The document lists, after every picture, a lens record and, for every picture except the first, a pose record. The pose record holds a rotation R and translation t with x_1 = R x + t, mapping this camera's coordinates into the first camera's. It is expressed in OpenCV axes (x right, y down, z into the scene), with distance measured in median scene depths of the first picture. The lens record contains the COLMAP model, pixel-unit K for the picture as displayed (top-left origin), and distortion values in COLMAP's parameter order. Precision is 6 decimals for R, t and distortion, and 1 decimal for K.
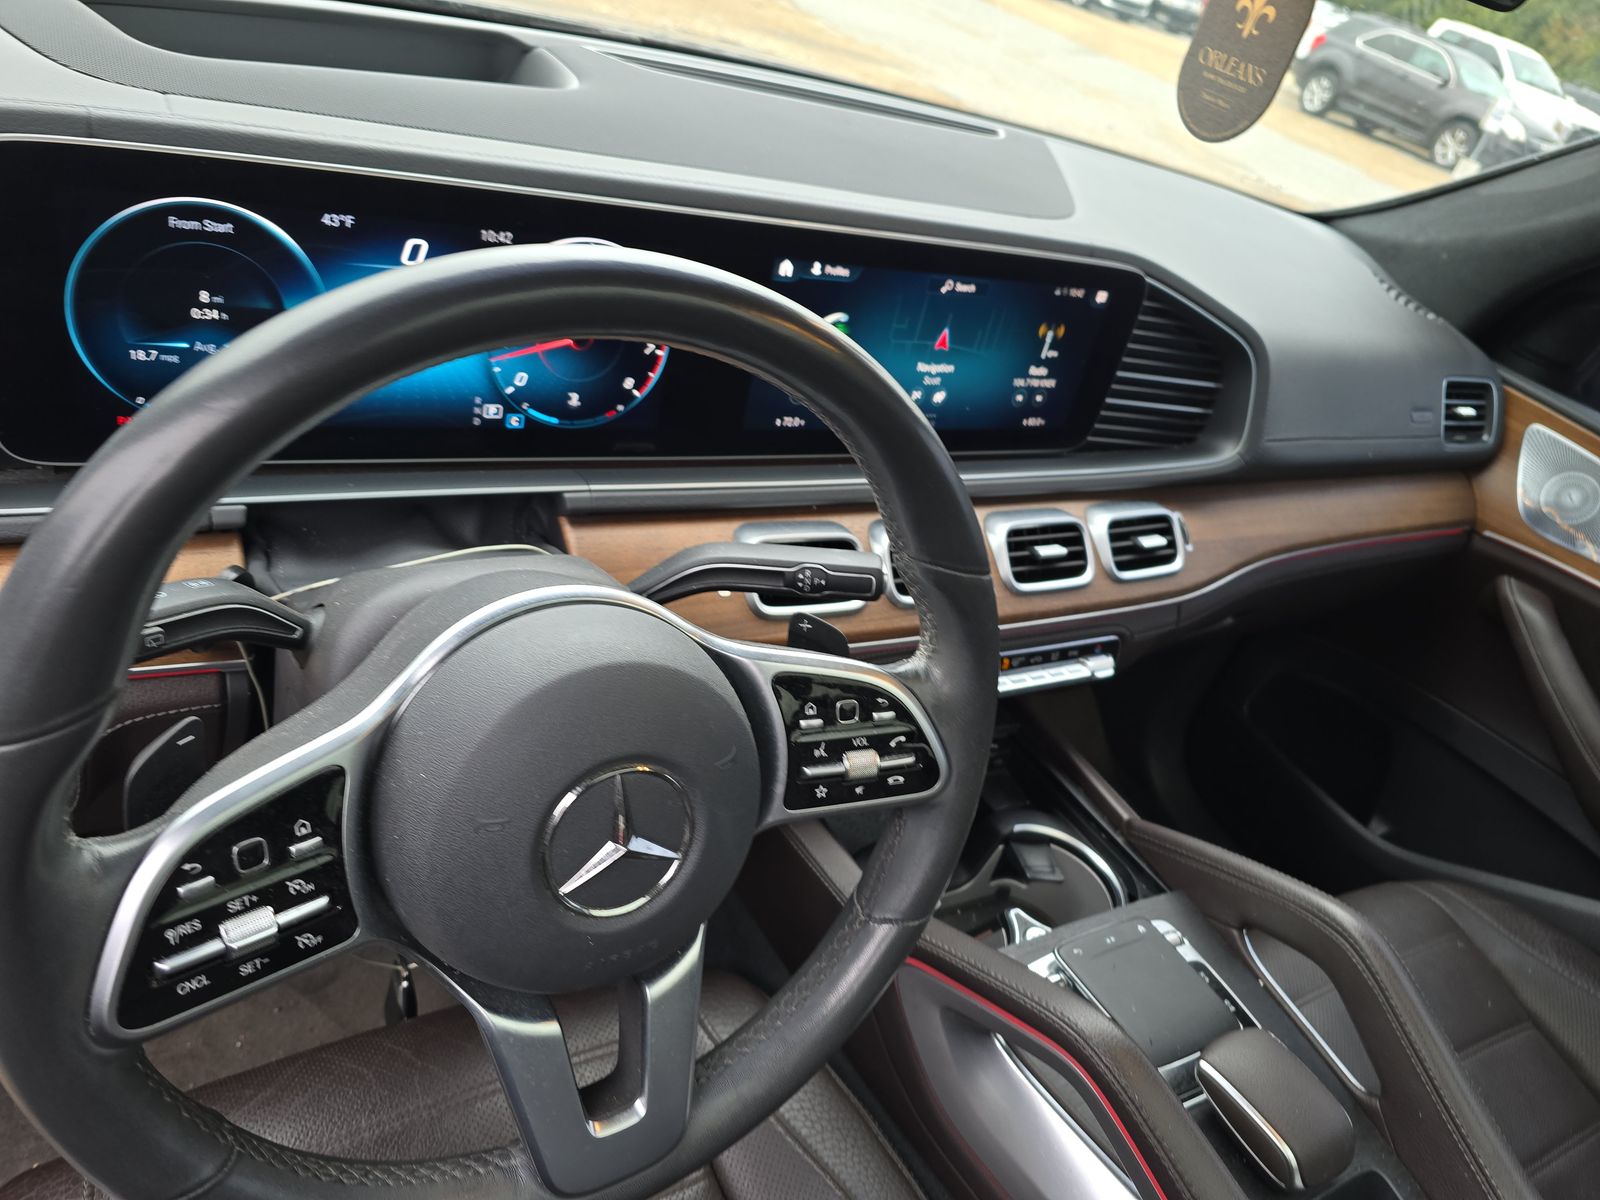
lens RADIAL K [[1083.7, 0, 805.3], [0, 1083.7, 586.3], [0, 0, 1]] dist [0.055152, -0.057012]
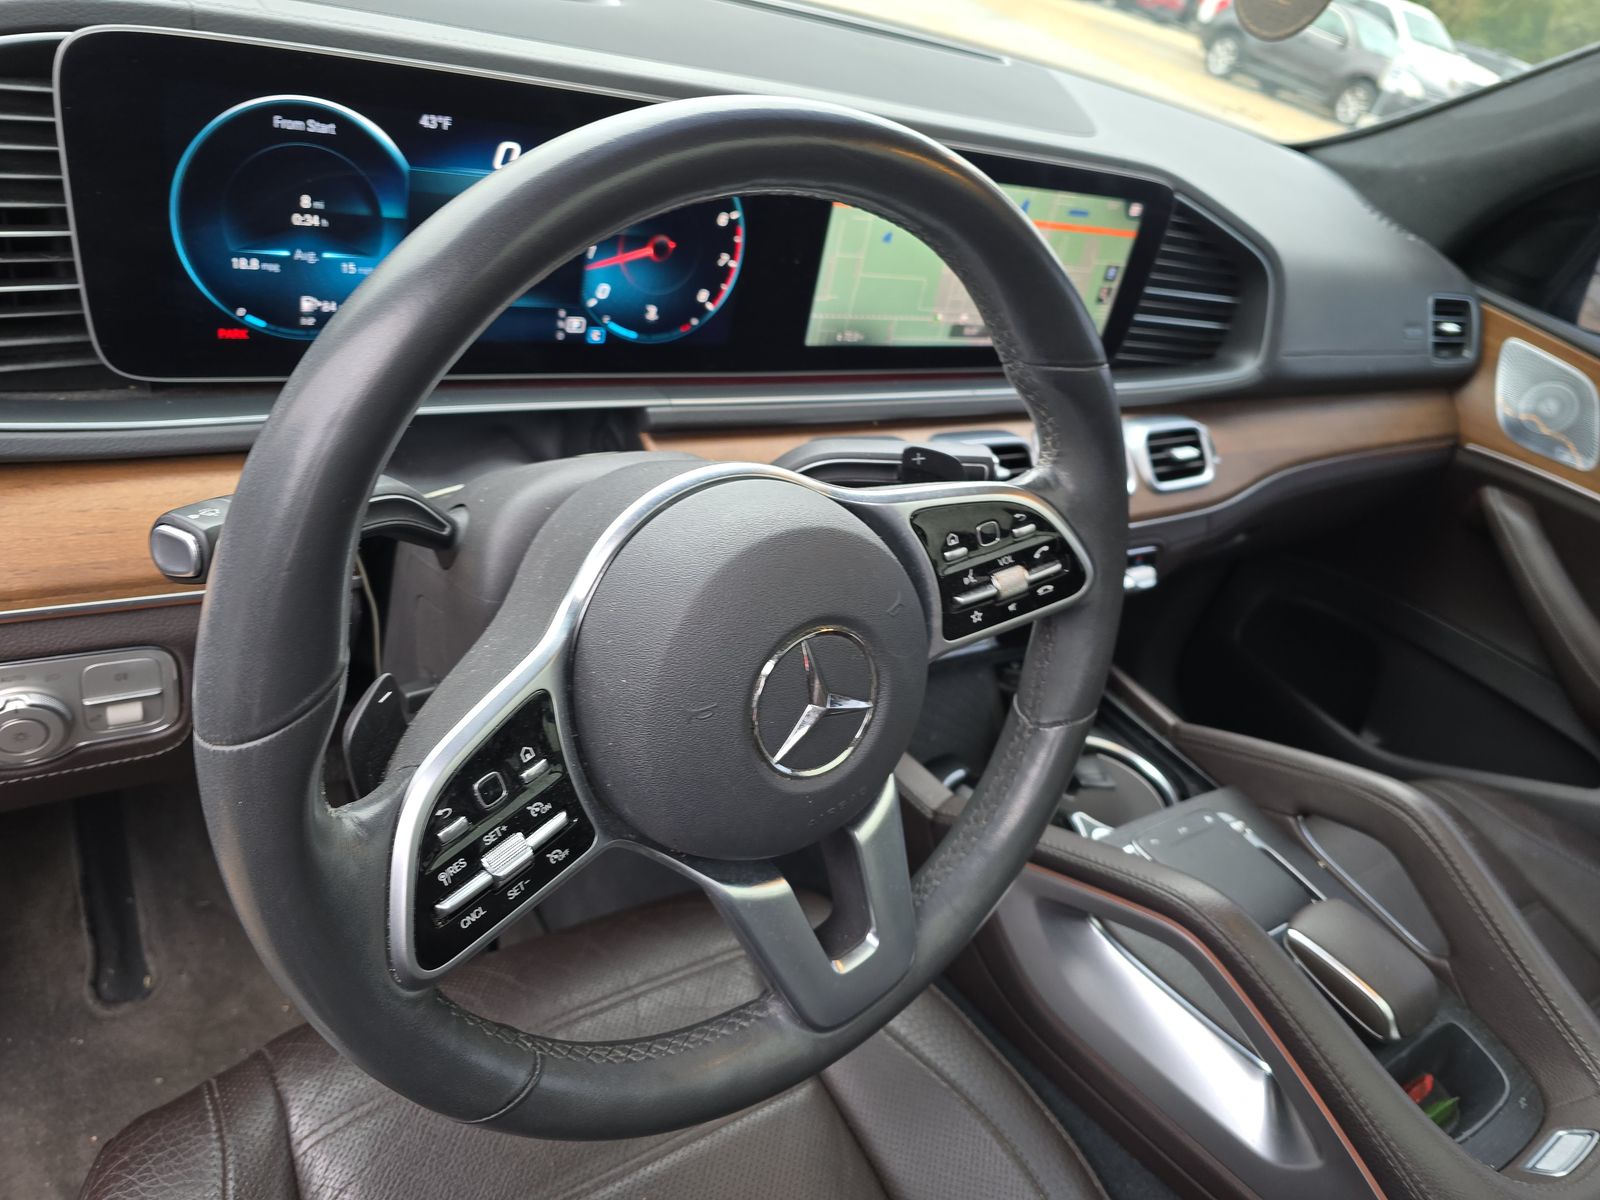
lens RADIAL K [[1090.4, 0, 804.1], [0, 1090.4, 585.9], [0, 0, 1]] dist [0.044107, -0.049043]
pose [[0.997049, -0.046699, 0.060935, -0.129569], [0.045526, 0.998753, 0.020507, 0.055716], [-0.061816, -0.017672, 0.997931, -0.008153]]
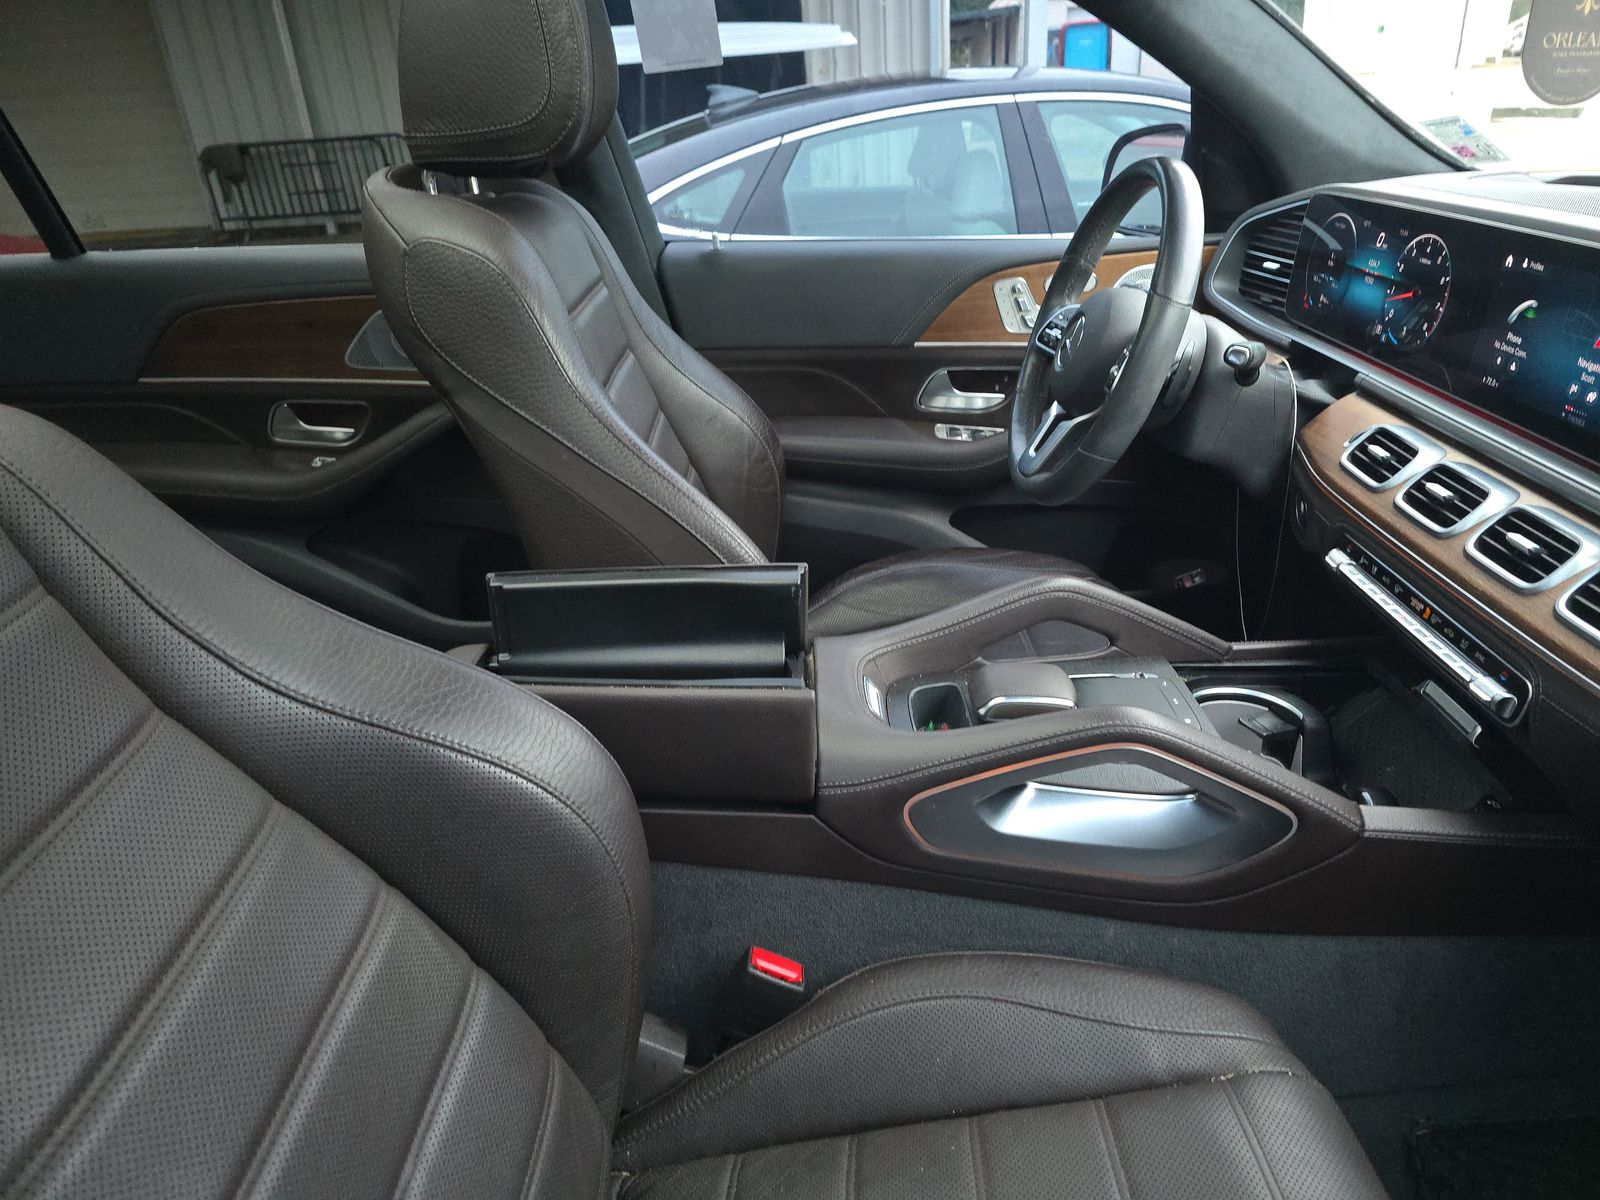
lens RADIAL K [[1065.5, 0, 800.0], [0, 1065.5, 600.0], [0, 0, 1]] dist [0.051179, -0.050167]
pose [[-0.482608, 0.155881, -0.861853, 1.587987], [-0.533660, 0.727933, 0.430490, -0.075490], [0.694476, 0.667694, -0.268119, 0.953503]]
